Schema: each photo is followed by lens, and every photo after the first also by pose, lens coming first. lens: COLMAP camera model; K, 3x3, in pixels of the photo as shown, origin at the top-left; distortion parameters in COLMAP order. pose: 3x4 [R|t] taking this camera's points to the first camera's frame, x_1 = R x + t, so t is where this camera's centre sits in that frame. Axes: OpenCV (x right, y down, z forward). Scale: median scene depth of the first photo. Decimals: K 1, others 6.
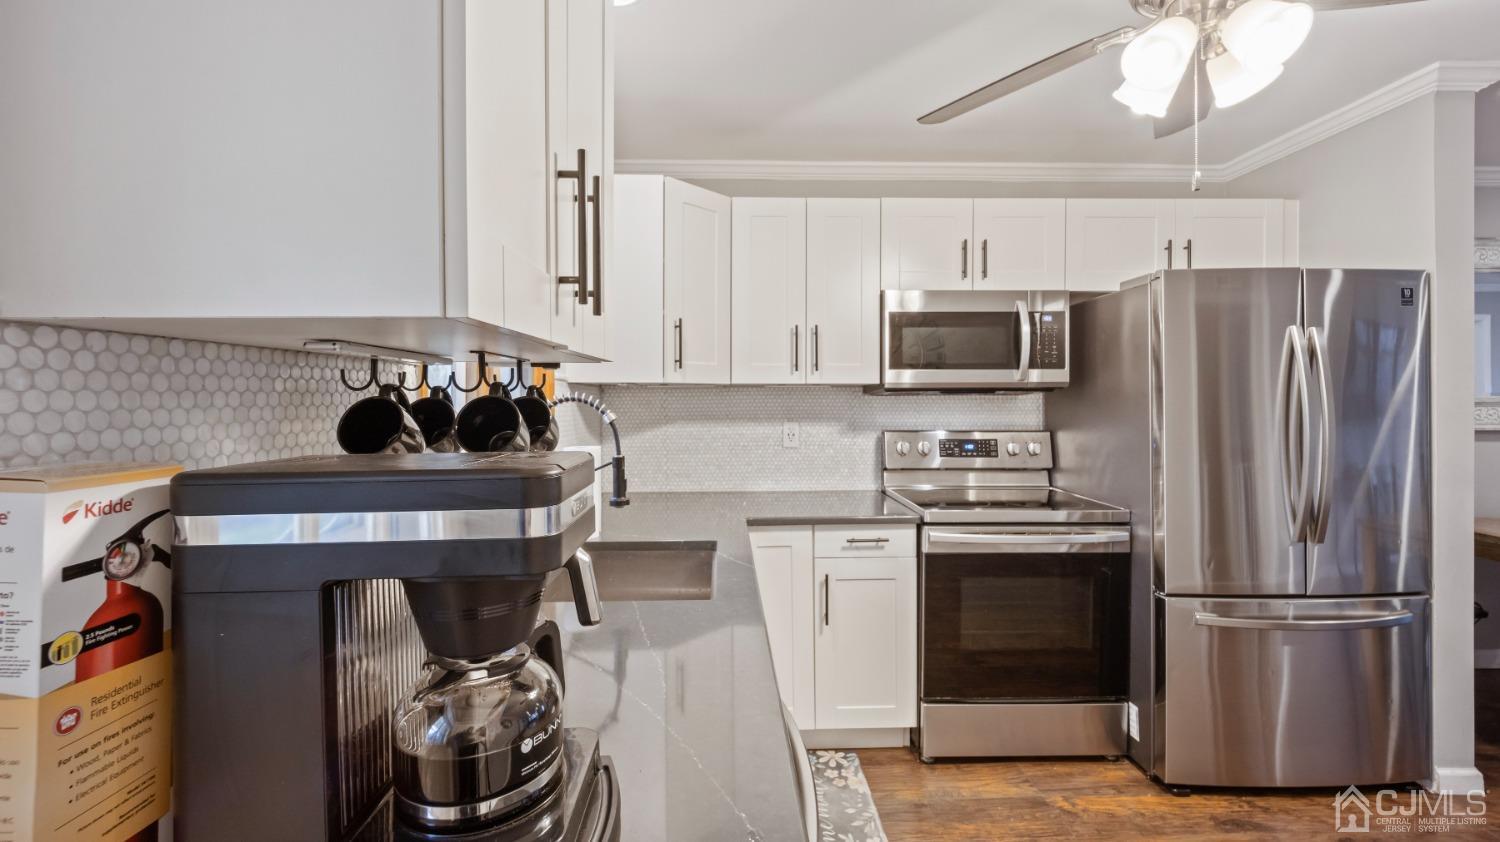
lens RADIAL K [[610.8, 0, 747.6], [0, 610.8, 408.3], [0, 0, 1]] dist [-0.003465, -0.000117]
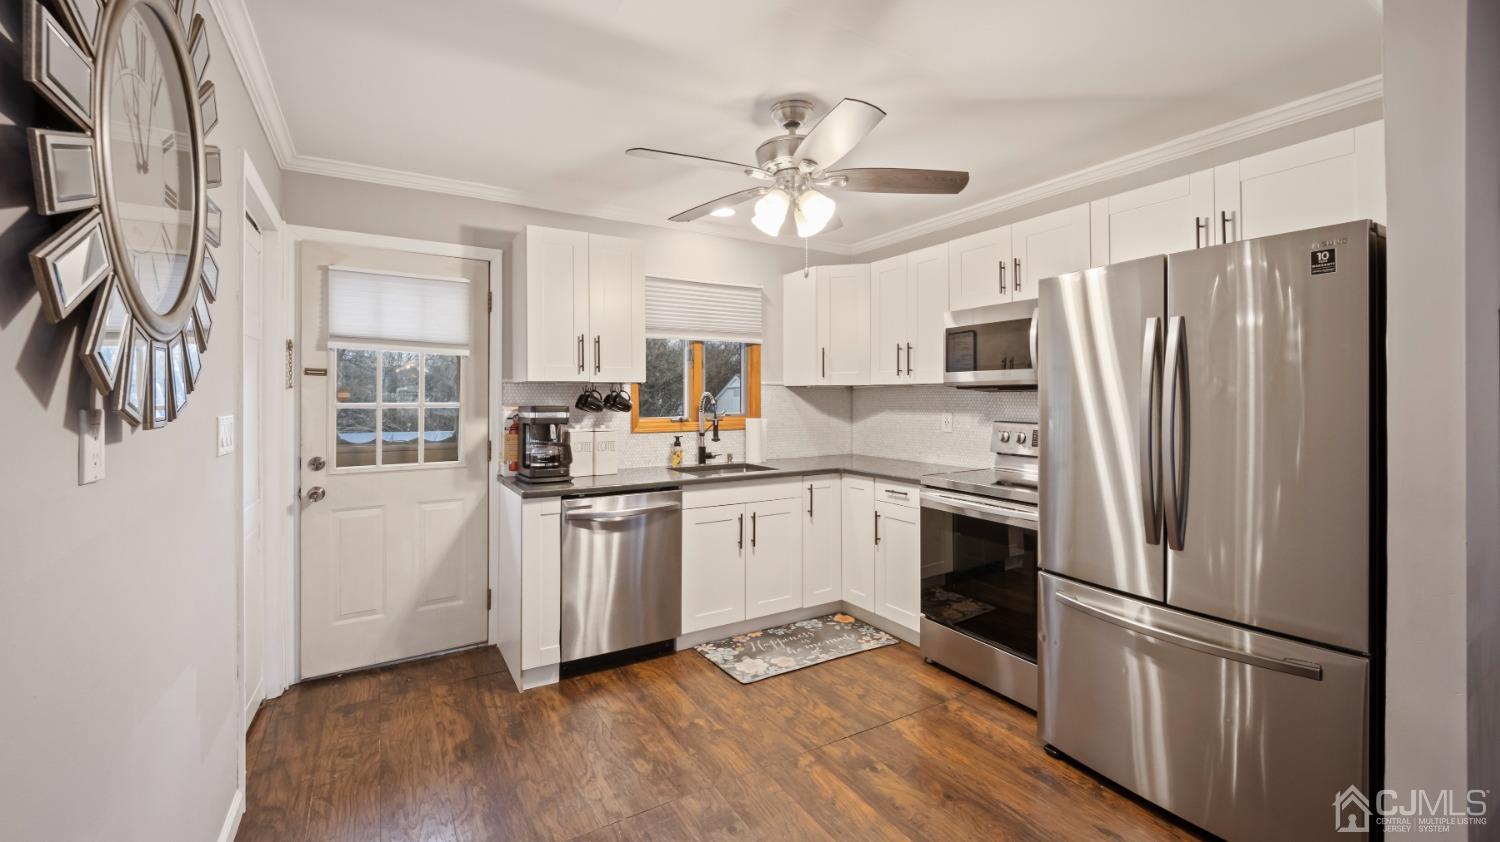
lens RADIAL K [[610.8, 0, 755.5], [0, 610.8, 409.5], [0, 0, 1]] dist [-0.003465, -0.000117]
pose [[0.497698, 0.019314, -0.867135, 1.280066], [-0.014049, 0.999800, 0.014205, 0.004108], [0.867236, 0.005113, 0.497870, -0.012270]]
